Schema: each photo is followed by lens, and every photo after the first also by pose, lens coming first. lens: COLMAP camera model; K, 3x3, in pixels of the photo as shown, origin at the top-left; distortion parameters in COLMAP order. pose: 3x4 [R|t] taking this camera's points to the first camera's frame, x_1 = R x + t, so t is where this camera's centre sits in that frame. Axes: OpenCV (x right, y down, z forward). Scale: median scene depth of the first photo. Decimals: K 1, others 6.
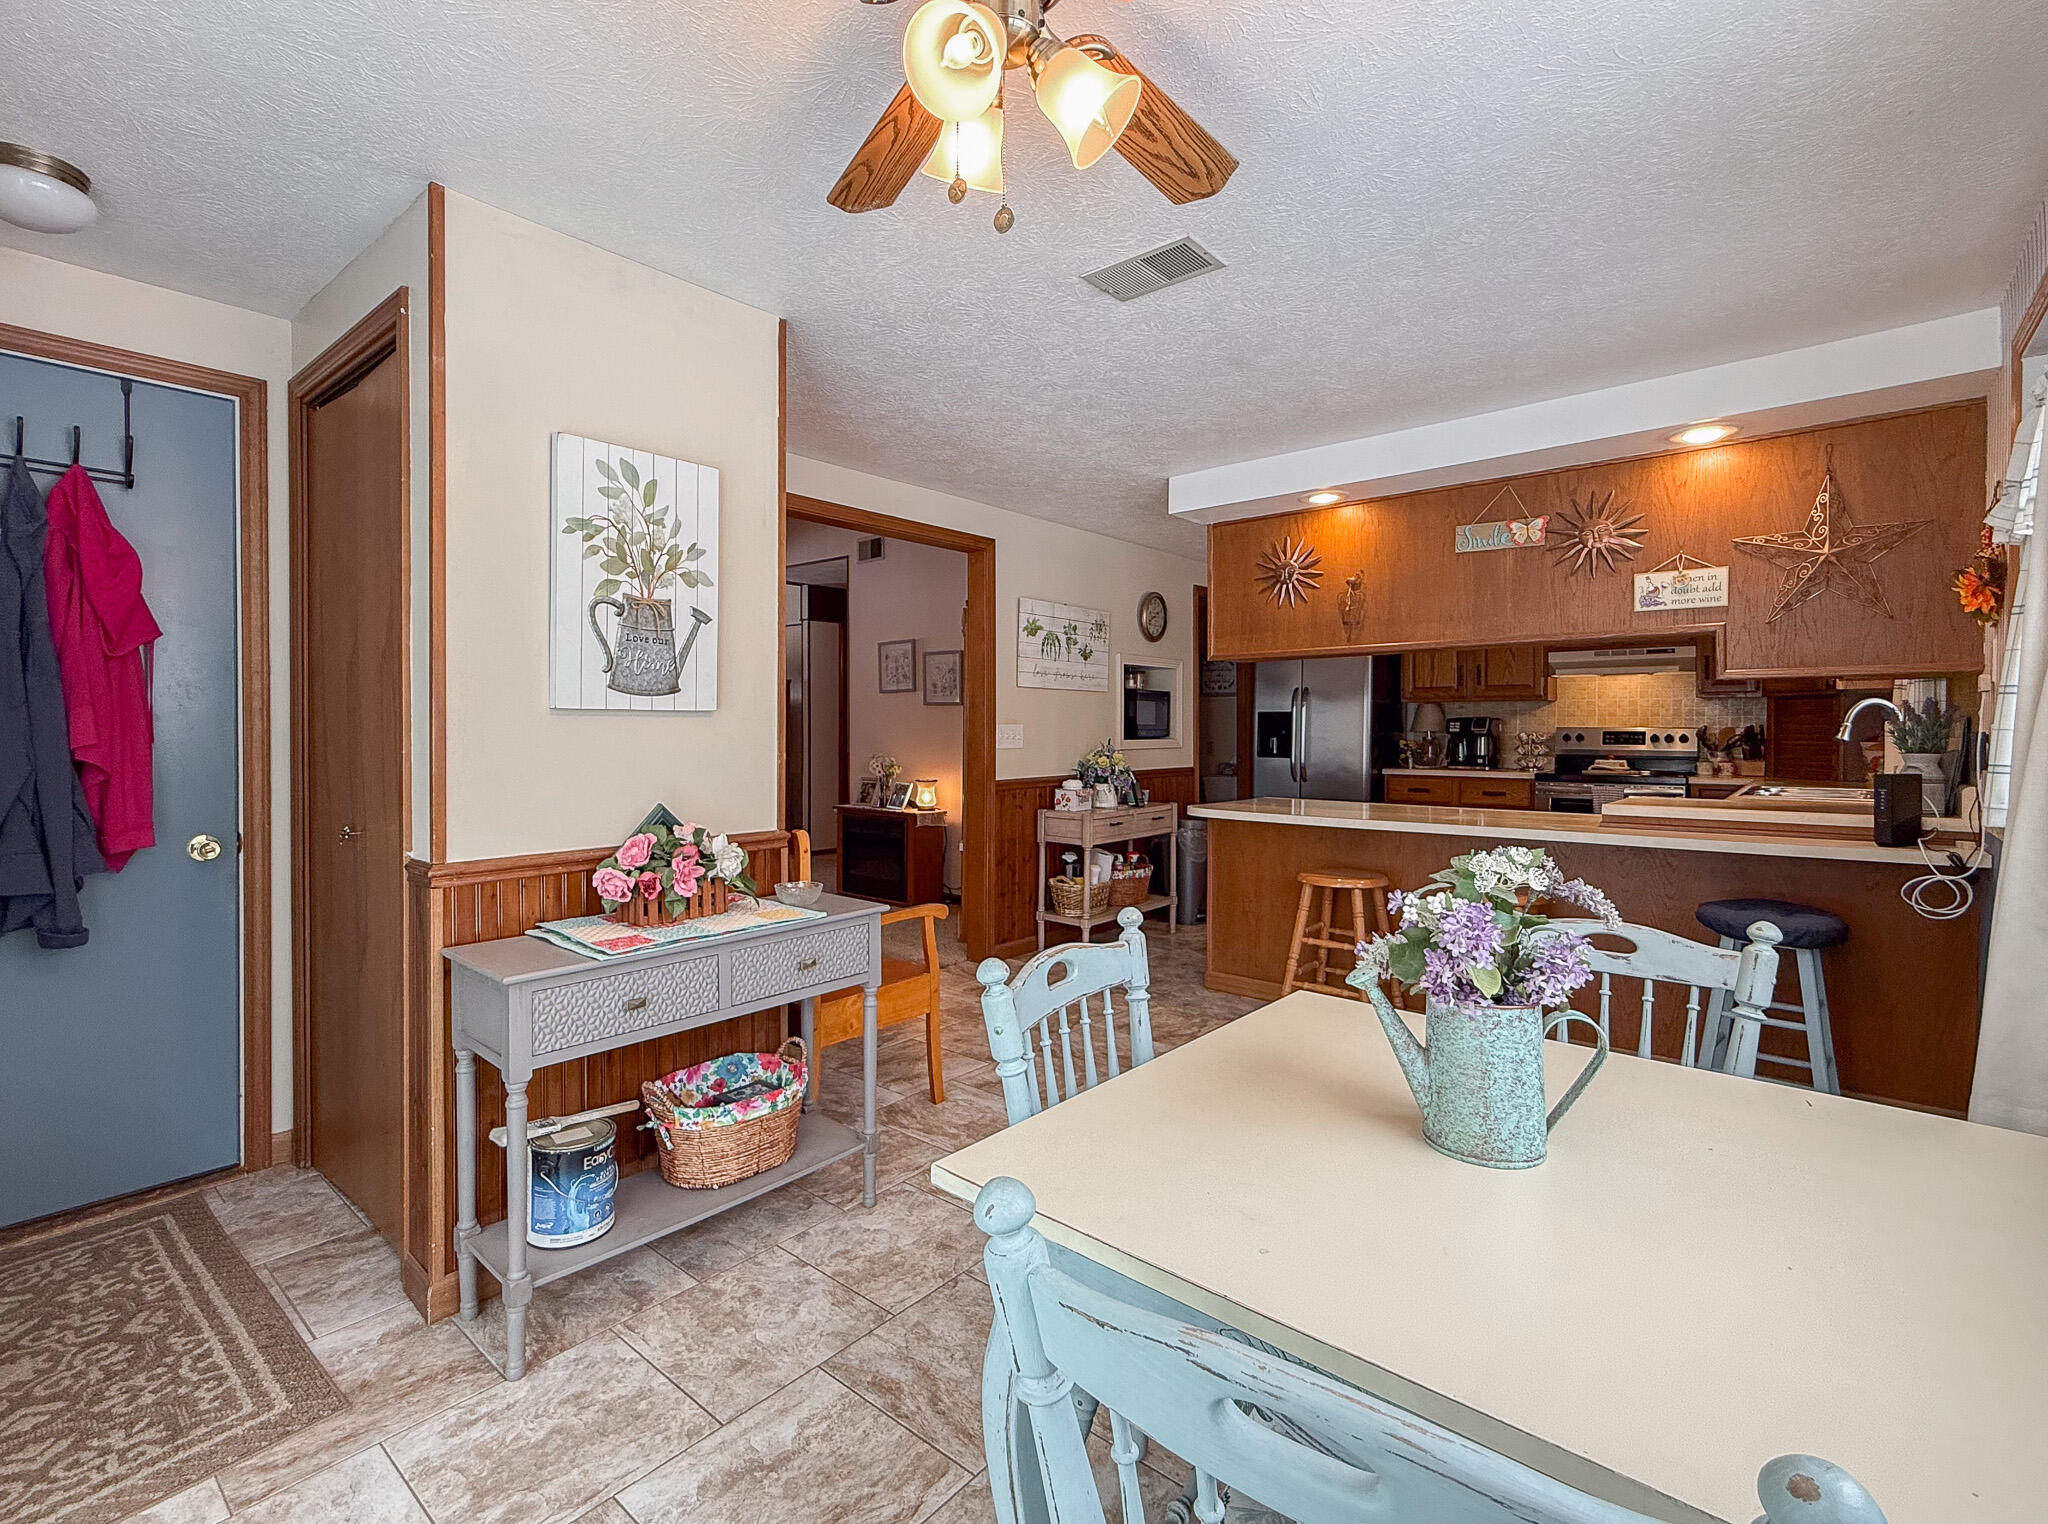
lens RADIAL K [[952.4, 0, 979.9], [0, 952.4, 740.0], [0, 0, 1]] dist [0.003429, -0.000802]
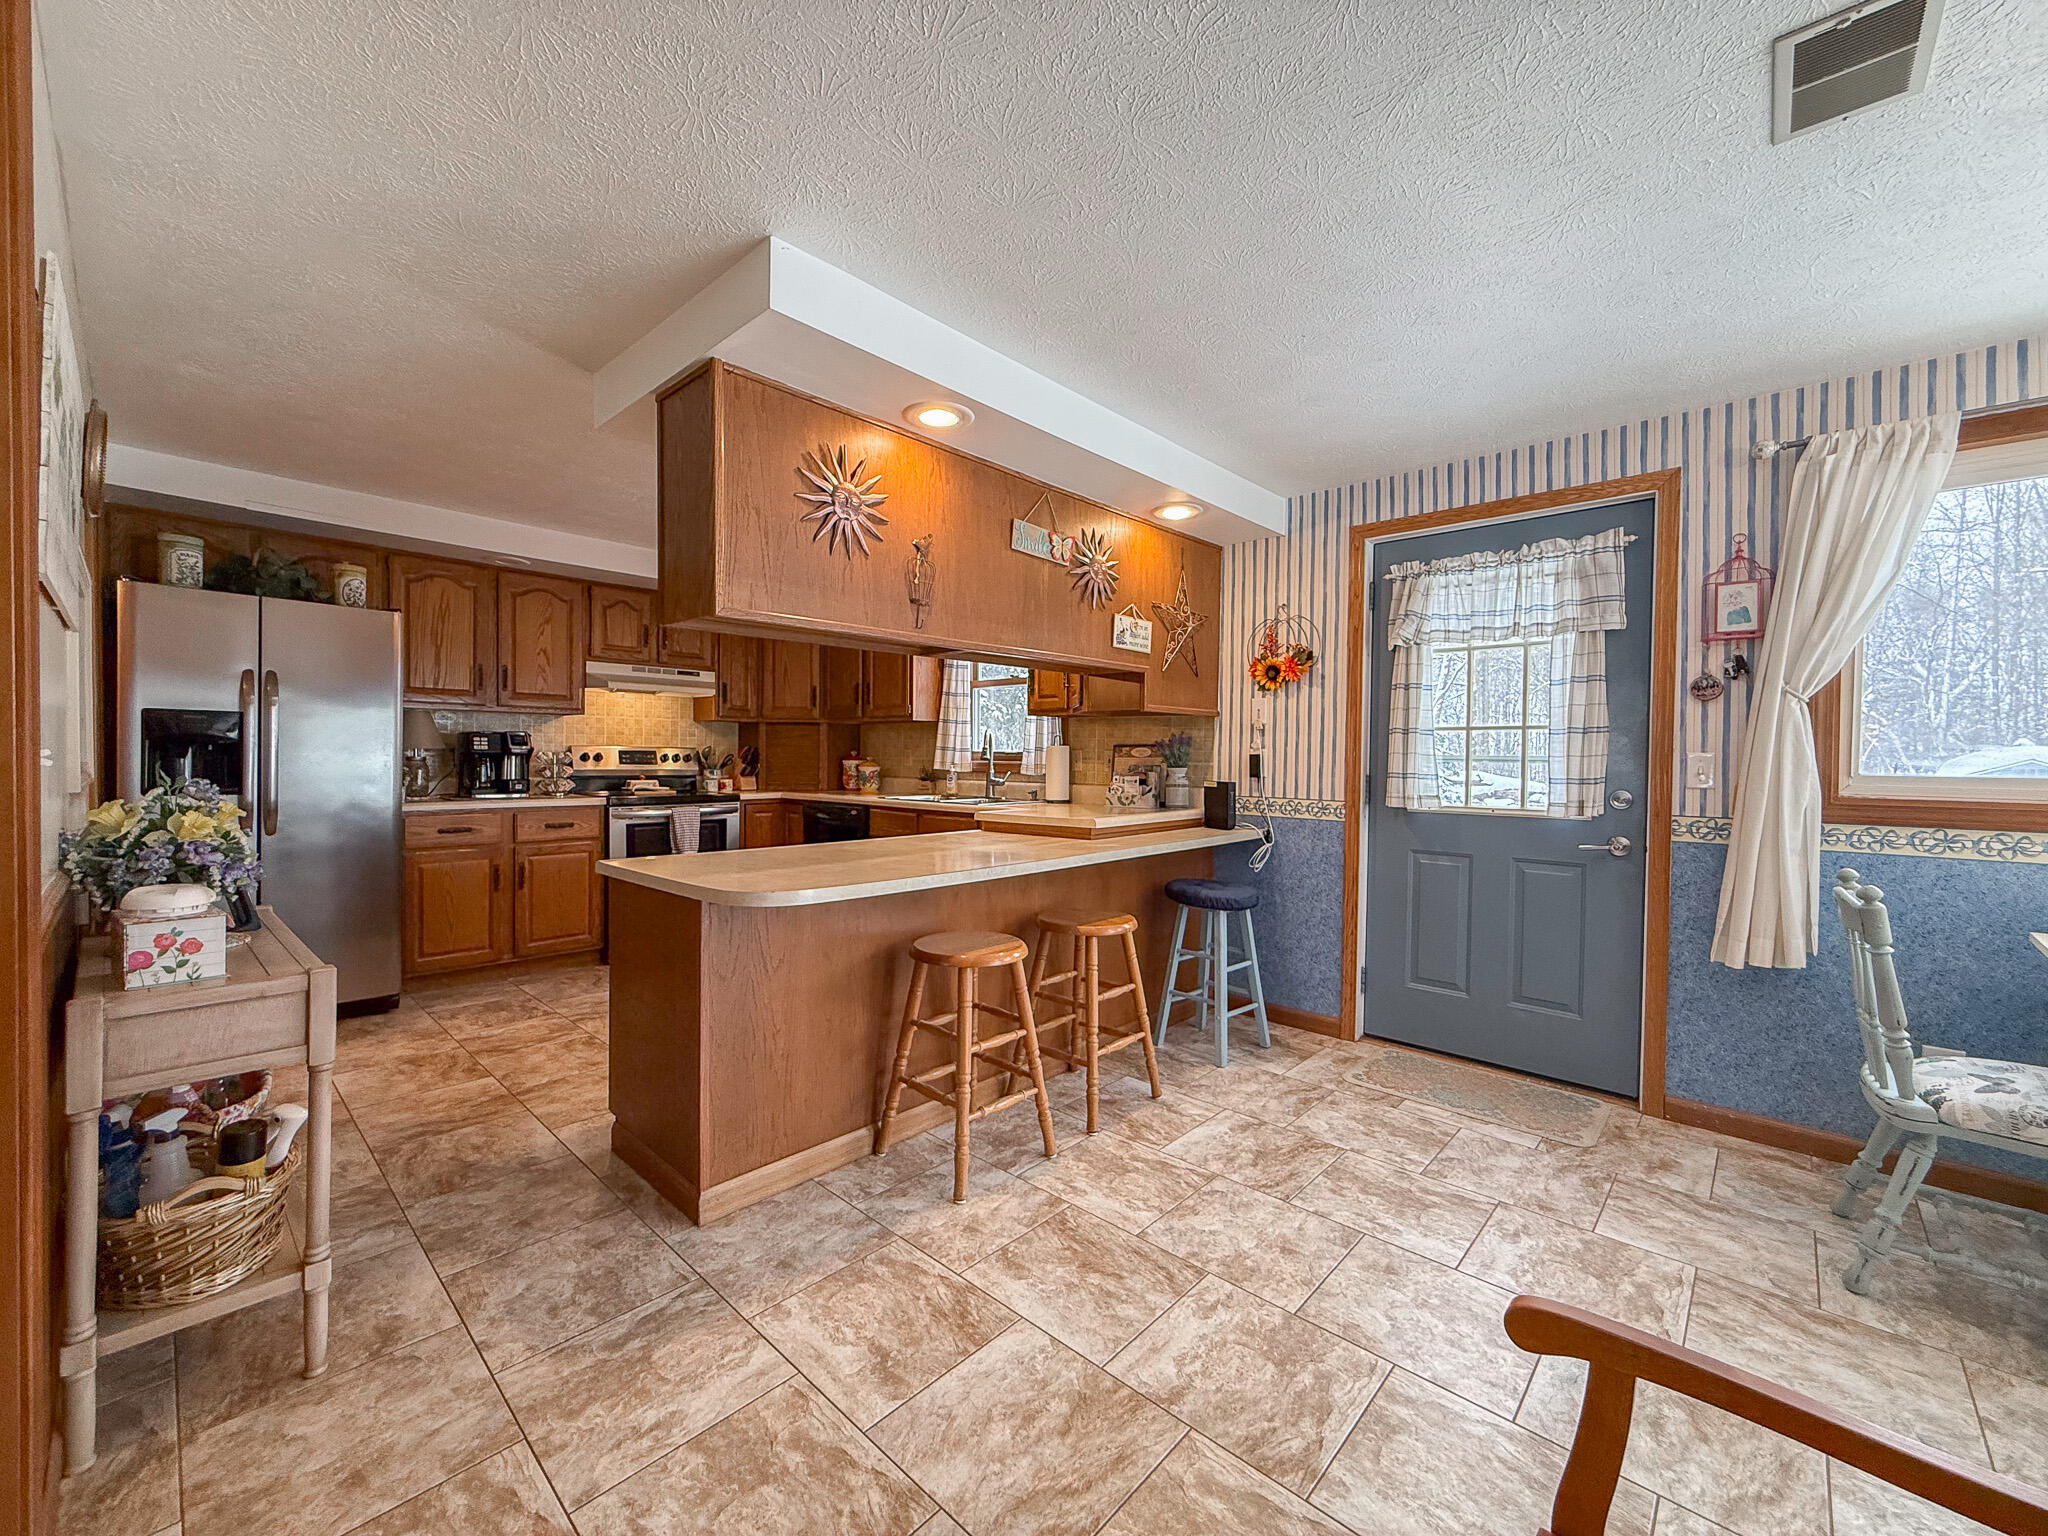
lens RADIAL K [[820.2, 0, 1025.6], [0, 820.2, 771.0], [0, 0, 1]] dist [-0.000879, -0.000012]
pose [[0.021115, -0.018870, 0.999599, -0.174424], [0.002770, 0.999819, 0.018816, -0.003399], [-0.999773, 0.002371, 0.021164, 0.654579]]
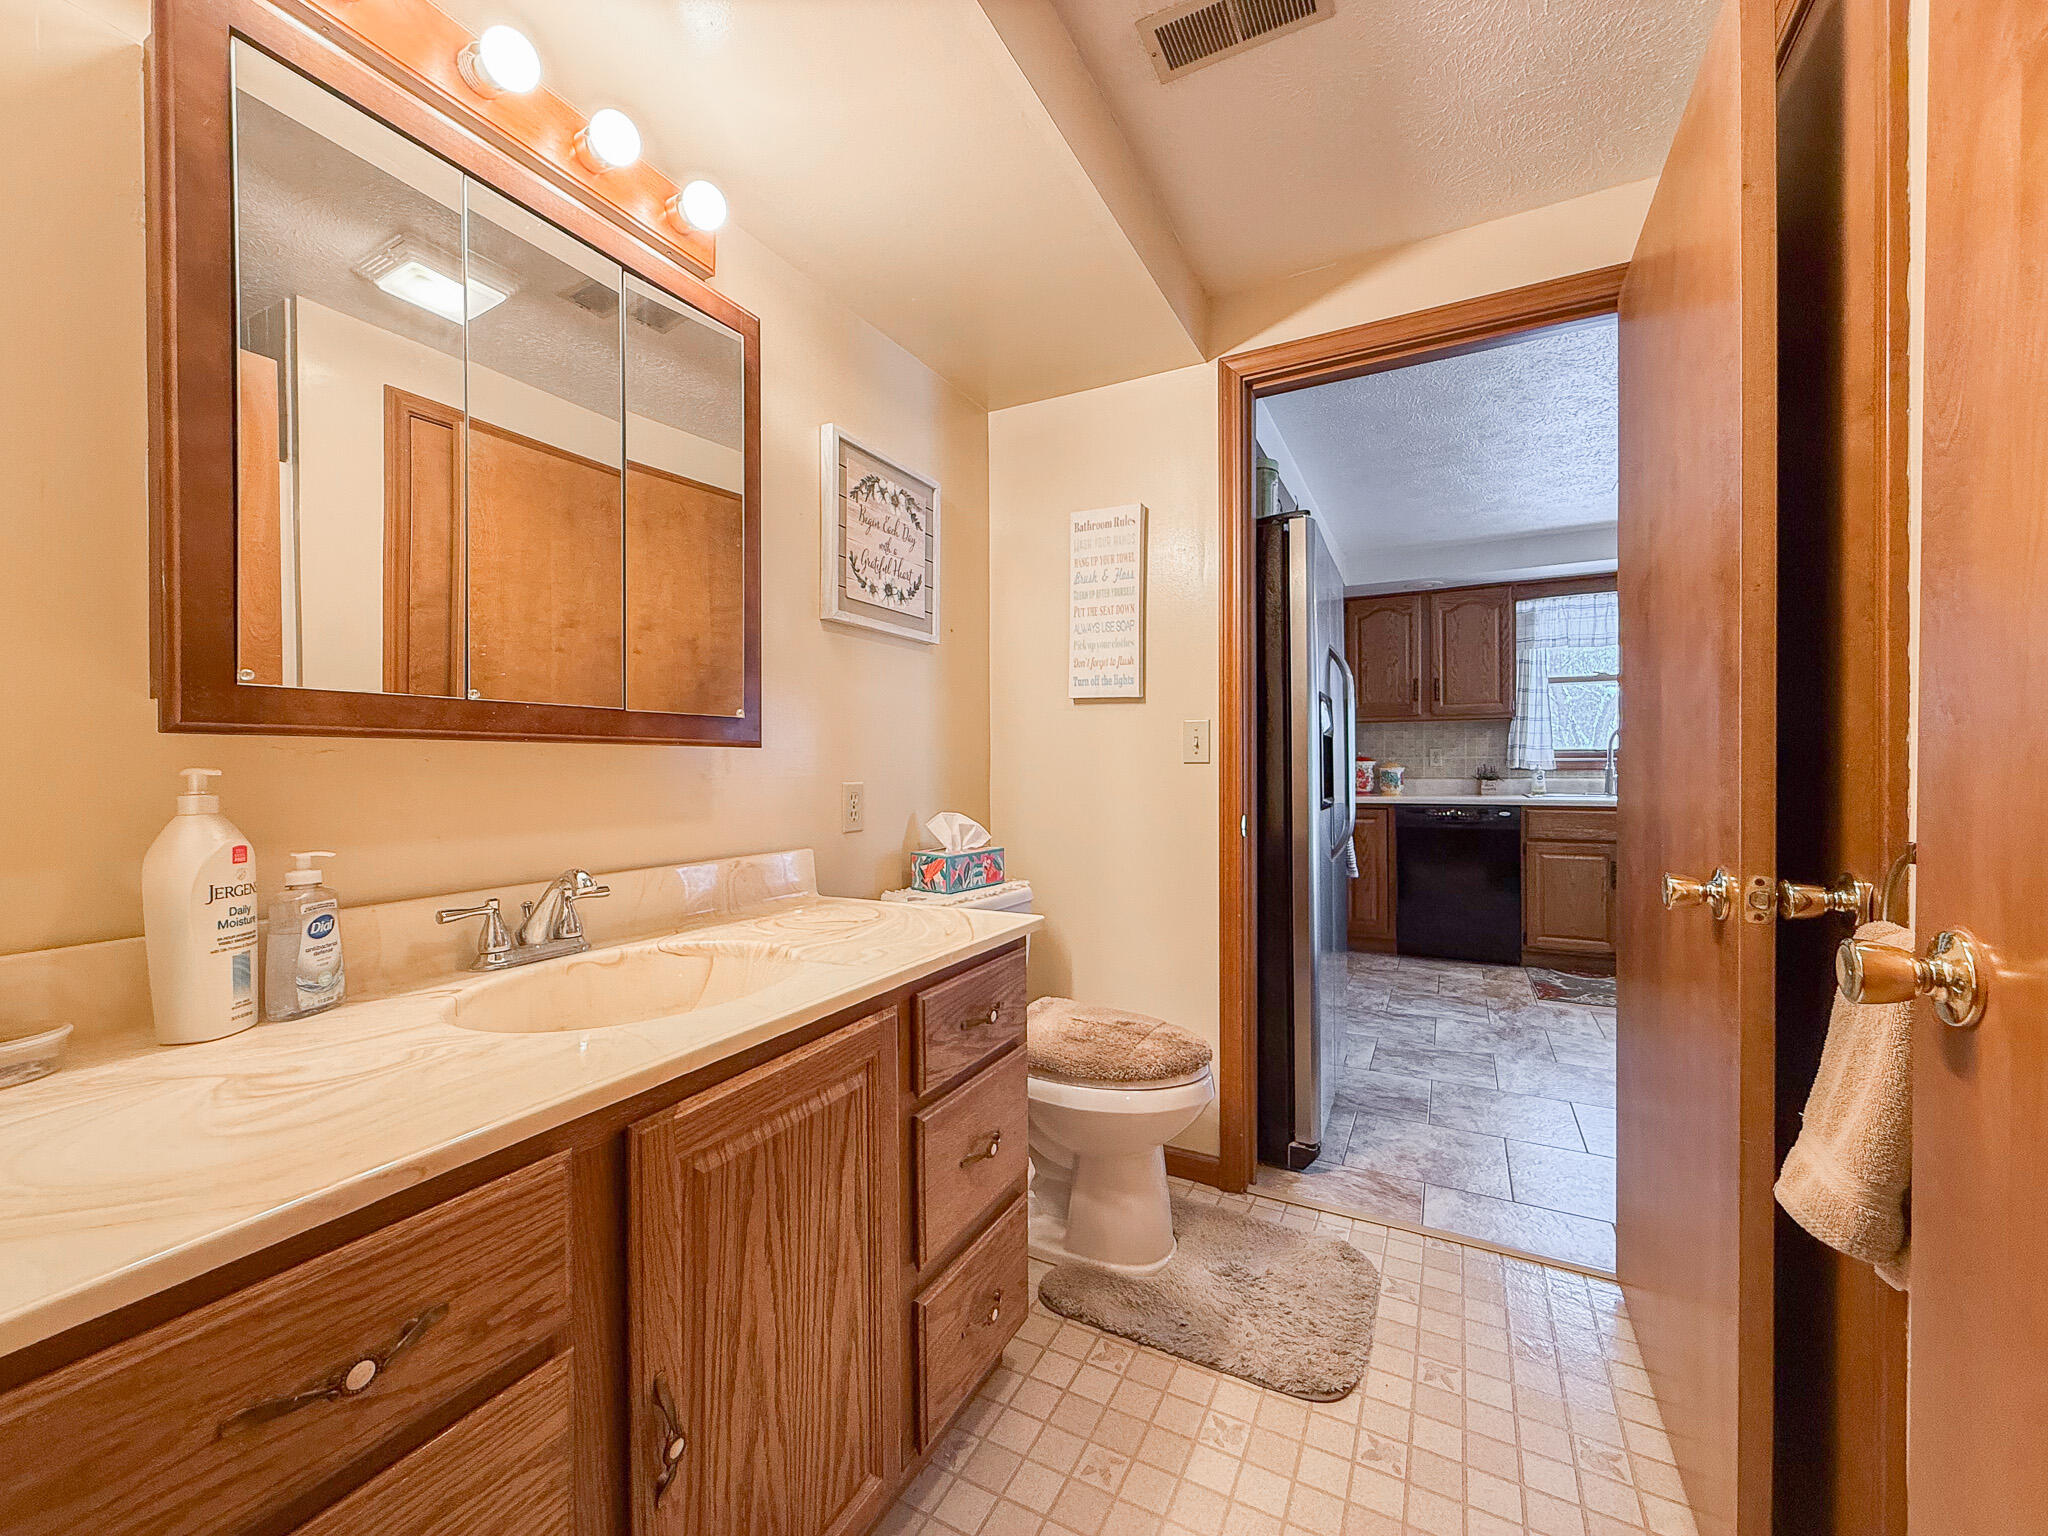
lens RADIAL K [[820.2, 0, 1021.3], [0, 820.2, 767.3], [0, 0, 1]] dist [-0.000879, -0.000012]
pose [[-0.243277, 0.000445, 0.969957, 0.007300], [0.018878, 0.999813, 0.004277, -0.003000], [-0.969773, 0.019352, -0.243240, 1.508757]]
